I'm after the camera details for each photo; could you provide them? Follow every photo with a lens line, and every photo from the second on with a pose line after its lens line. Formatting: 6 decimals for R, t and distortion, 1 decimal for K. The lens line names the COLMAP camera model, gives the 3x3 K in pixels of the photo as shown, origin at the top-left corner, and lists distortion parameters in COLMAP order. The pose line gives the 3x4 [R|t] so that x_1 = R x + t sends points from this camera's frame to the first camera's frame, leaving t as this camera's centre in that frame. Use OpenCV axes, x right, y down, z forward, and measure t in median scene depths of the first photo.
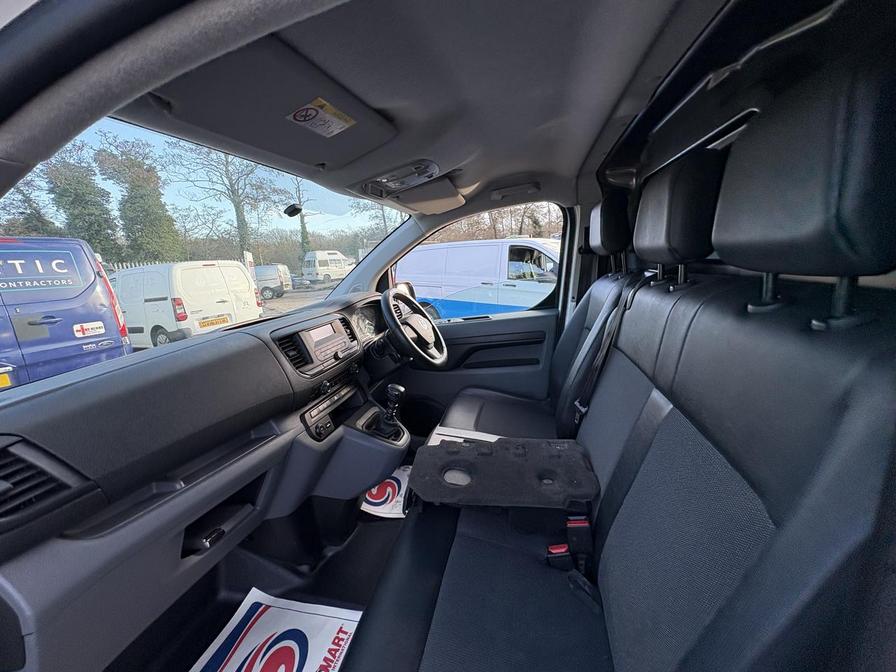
lens RADIAL K [[356.3, 0, 448.7], [0, 356.3, 333.8], [0, 0, 1]] dist [-0.002073, 0.000486]
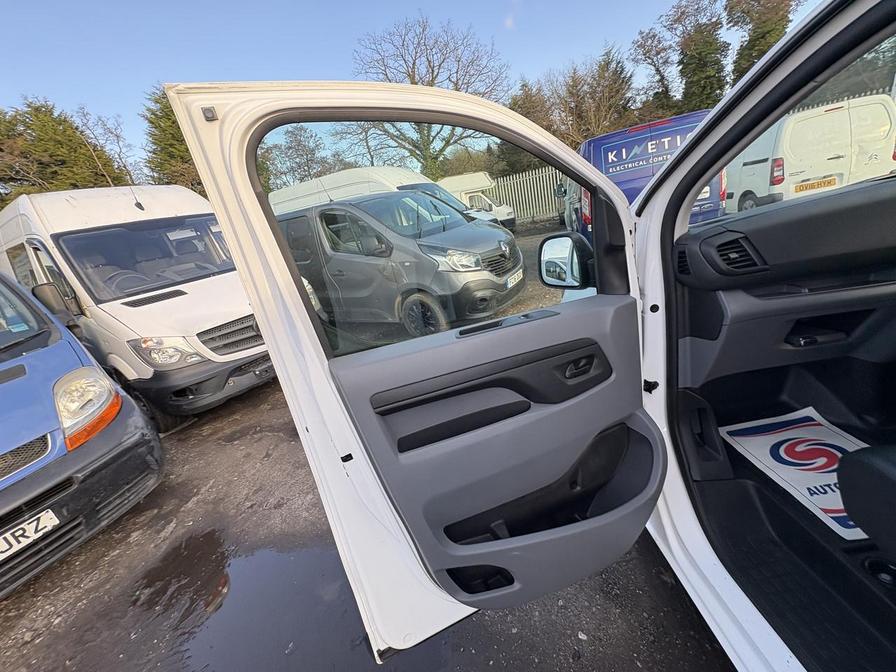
lens RADIAL K [[356.3, 0, 447.3], [0, 356.3, 335.9], [0, 0, 1]] dist [-0.002073, 0.000486]
pose [[0.239620, 0.349044, -0.905953, 0.055899], [-0.008592, 0.933864, 0.357525, 0.014633], [0.970829, -0.077886, 0.226771, -0.148322]]
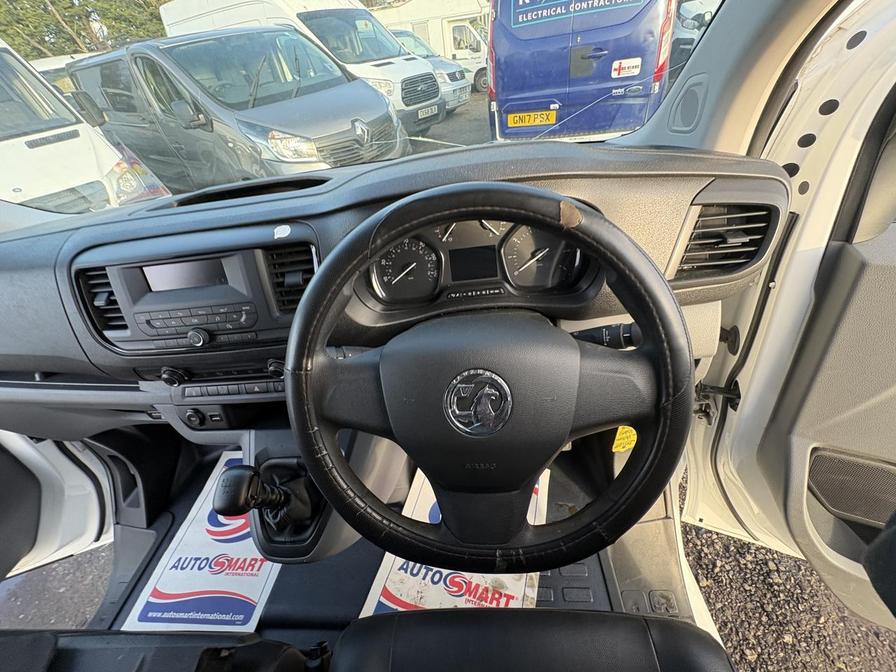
lens RADIAL K [[356.3, 0, 446.6], [0, 356.3, 335.5], [0, 0, 1]] dist [-0.002073, 0.000486]
pose [[0.166814, 0.665684, -0.727350, 0.019766], [-0.067593, 0.743671, 0.665120, -0.079313], [0.983669, -0.061788, 0.169051, 0.367331]]
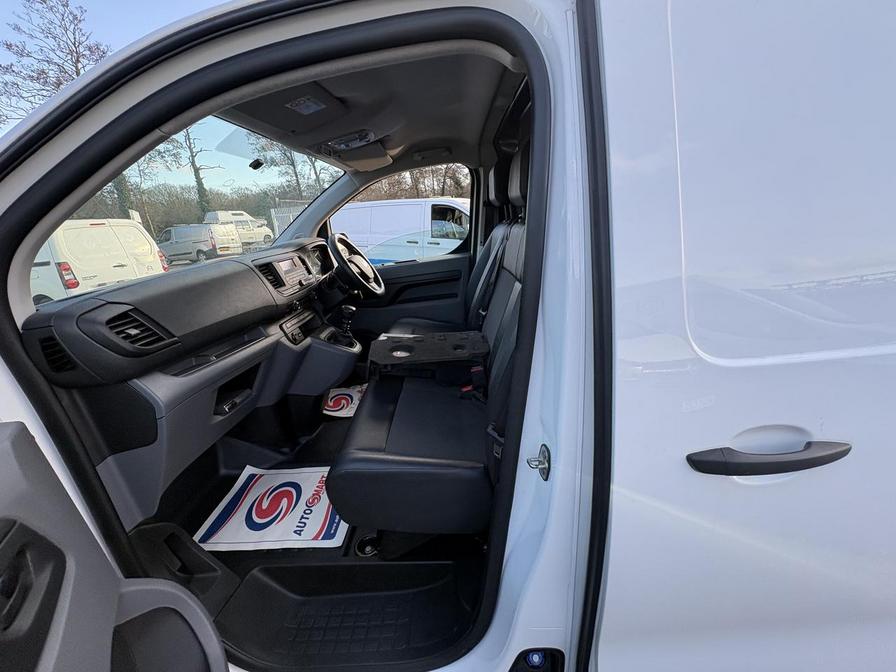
lens RADIAL K [[356.3, 0, 447.0], [0, 356.3, 336.8], [0, 0, 1]] dist [-0.002073, 0.000486]
pose [[0.979608, -0.059287, 0.191972, -0.015870], [0.038555, 0.993185, 0.109985, 0.038669], [-0.197184, -0.100341, 0.975218, -0.111108]]
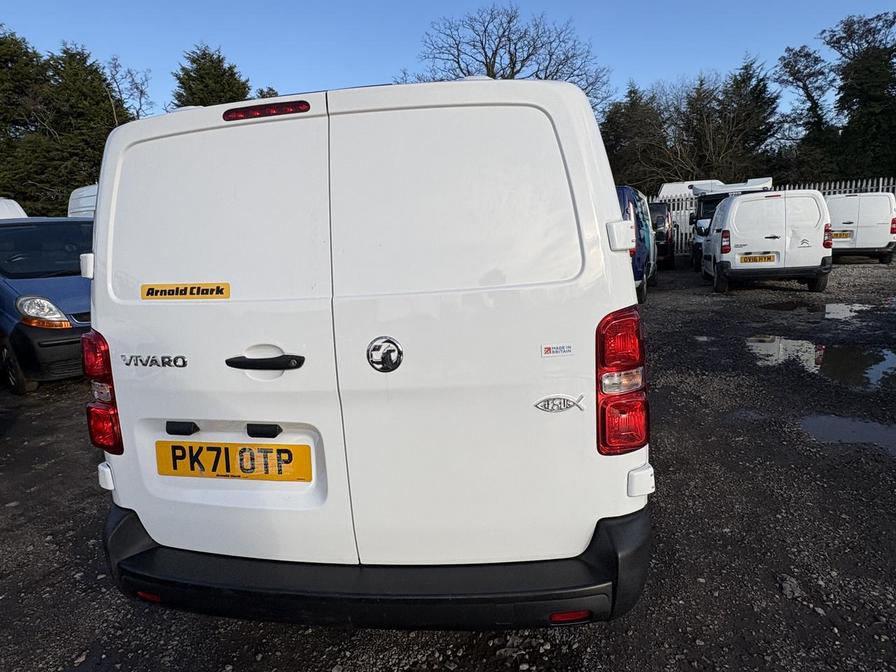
lens RADIAL K [[544.9, 0, 449.6], [0, 544.9, 330.5], [0, 0, 1]] dist [0.004384, -0.002185]
pose [[0.076063, 0.242624, -0.967134, 1.268012], [-0.148390, 0.961897, 0.229640, -0.108465], [0.985999, 0.126046, 0.109168, 0.128614]]
